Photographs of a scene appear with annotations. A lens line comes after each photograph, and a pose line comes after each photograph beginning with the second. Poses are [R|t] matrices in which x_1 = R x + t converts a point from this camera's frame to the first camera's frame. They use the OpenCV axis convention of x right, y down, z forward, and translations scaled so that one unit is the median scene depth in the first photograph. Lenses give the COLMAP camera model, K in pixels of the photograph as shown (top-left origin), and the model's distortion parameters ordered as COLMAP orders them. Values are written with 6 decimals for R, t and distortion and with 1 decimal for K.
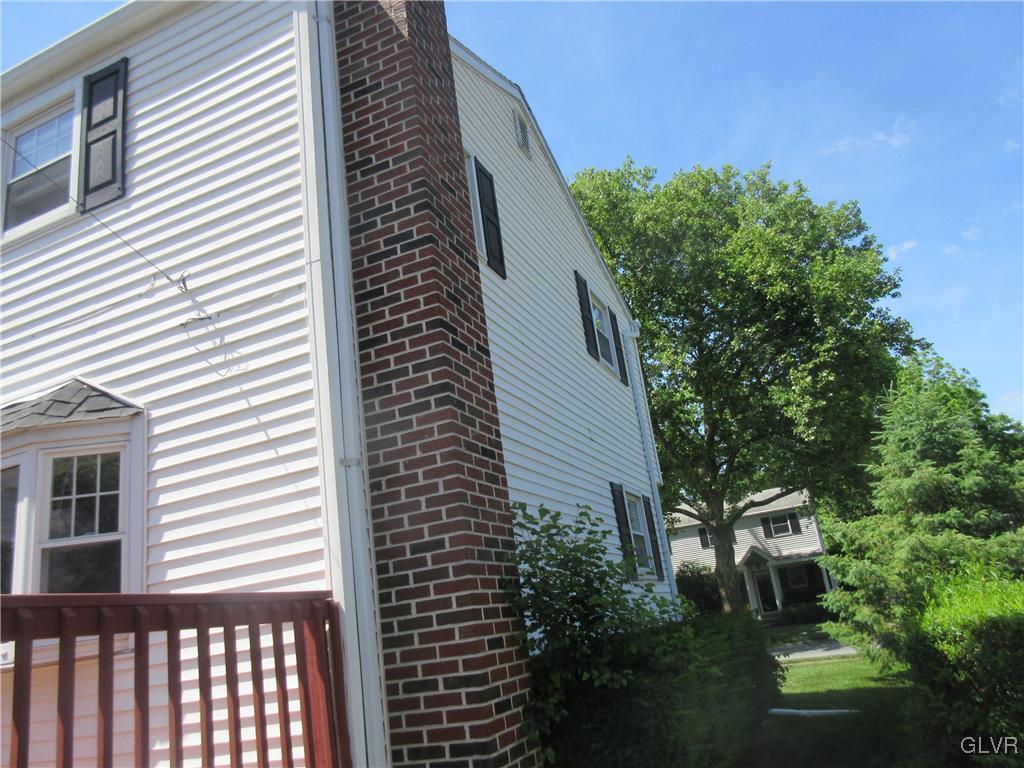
lens RADIAL K [[764.4, 0, 509.7], [0, 764.4, 387.5], [0, 0, 1]] dist [-0.003305, 0.002558]
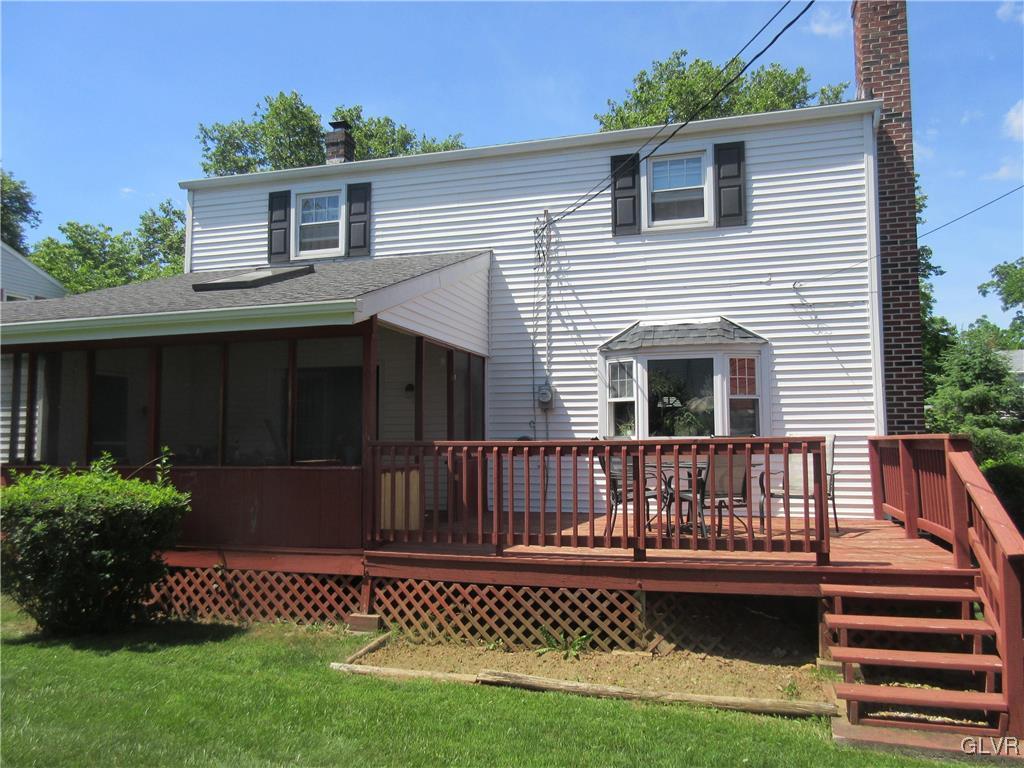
lens RADIAL K [[764.4, 0, 514.5], [0, 764.4, 382.5], [0, 0, 1]] dist [-0.003305, 0.002558]
pose [[0.983903, 0.137024, 0.114712, -1.430122], [-0.159220, 0.963640, 0.214586, -0.210294], [-0.081138, -0.229396, 0.969946, -1.084946]]
